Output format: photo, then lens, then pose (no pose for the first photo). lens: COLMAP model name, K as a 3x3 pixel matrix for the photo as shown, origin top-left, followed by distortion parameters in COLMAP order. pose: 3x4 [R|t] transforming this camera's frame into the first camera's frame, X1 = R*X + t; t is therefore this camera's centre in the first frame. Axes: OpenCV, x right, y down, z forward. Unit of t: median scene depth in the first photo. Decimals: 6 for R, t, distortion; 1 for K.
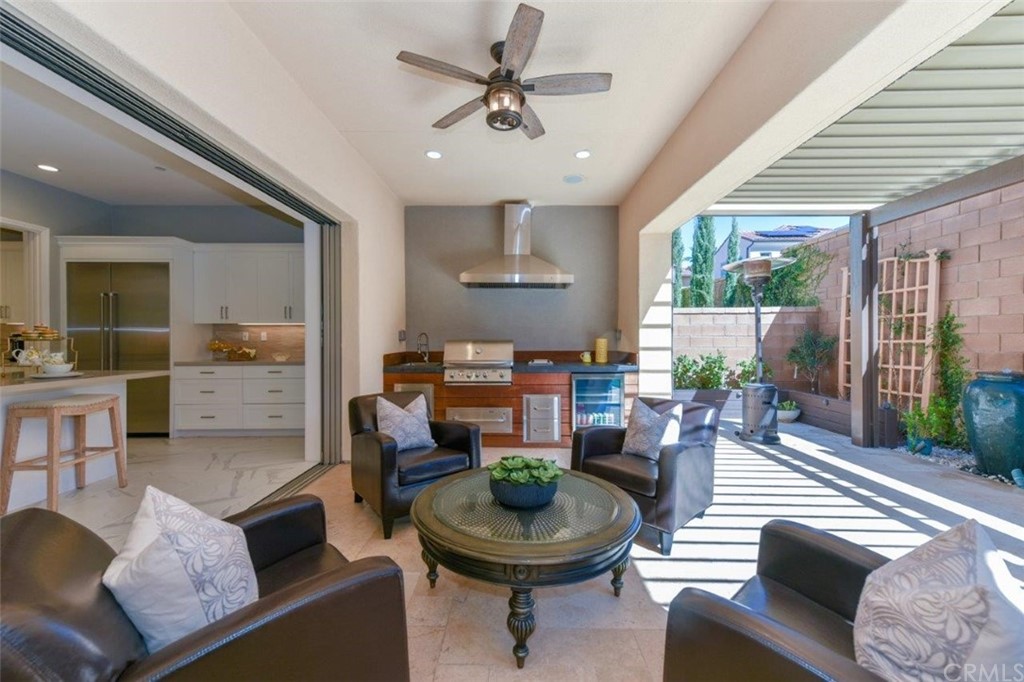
lens RADIAL K [[394.0, 0, 514.0], [0, 394.0, 342.5], [0, 0, 1]] dist [0.002322, 0.000052]
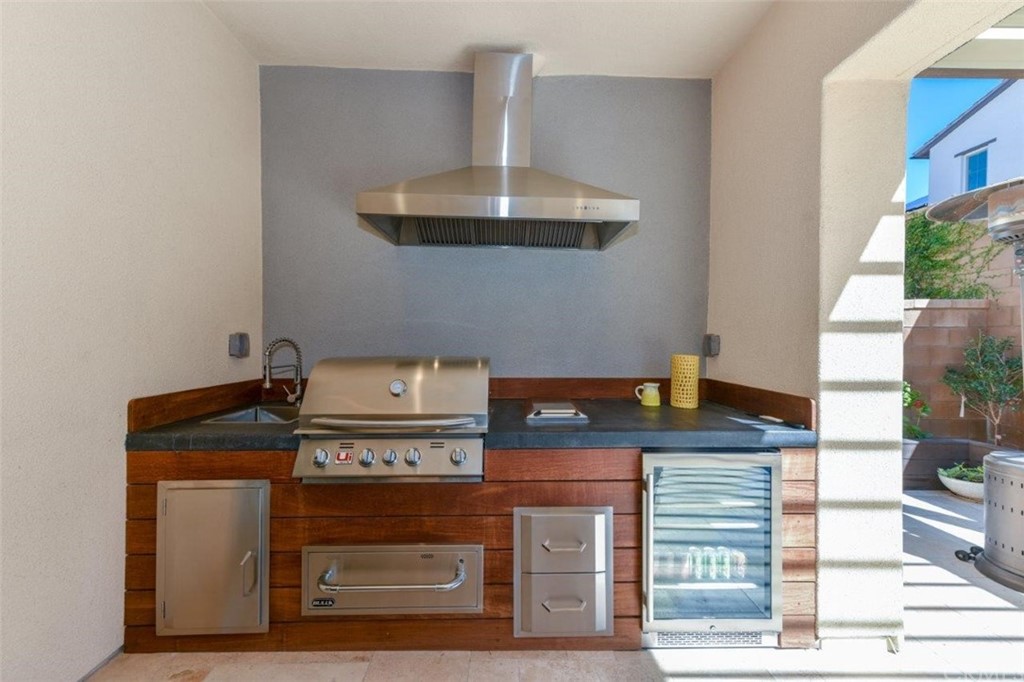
lens RADIAL K [[394.0, 0, 514.0], [0, 394.0, 342.5], [0, 0, 1]] dist [0.002322, 0.000052]
pose [[0.999479, 0.005636, 0.031790, 0.010992], [-0.005345, 0.999943, -0.009240, -0.020964], [-0.031840, 0.009065, 0.999452, 0.623774]]
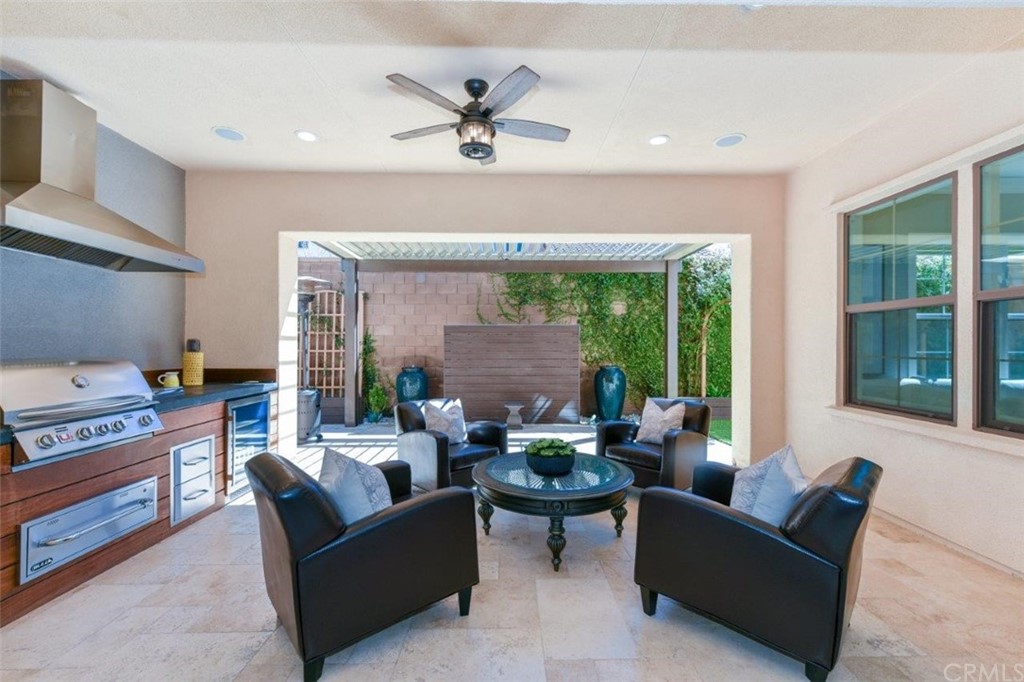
lens RADIAL K [[422.9, 0, 535.7], [0, 422.9, 342.5], [0, 0, 1]] dist [0.001580, 0.000196]
pose [[-0.066163, 0.007594, 0.997780, -0.671144], [0.009566, 0.999930, -0.006976, -0.018952], [-0.997763, 0.009083, -0.066231, 0.480172]]
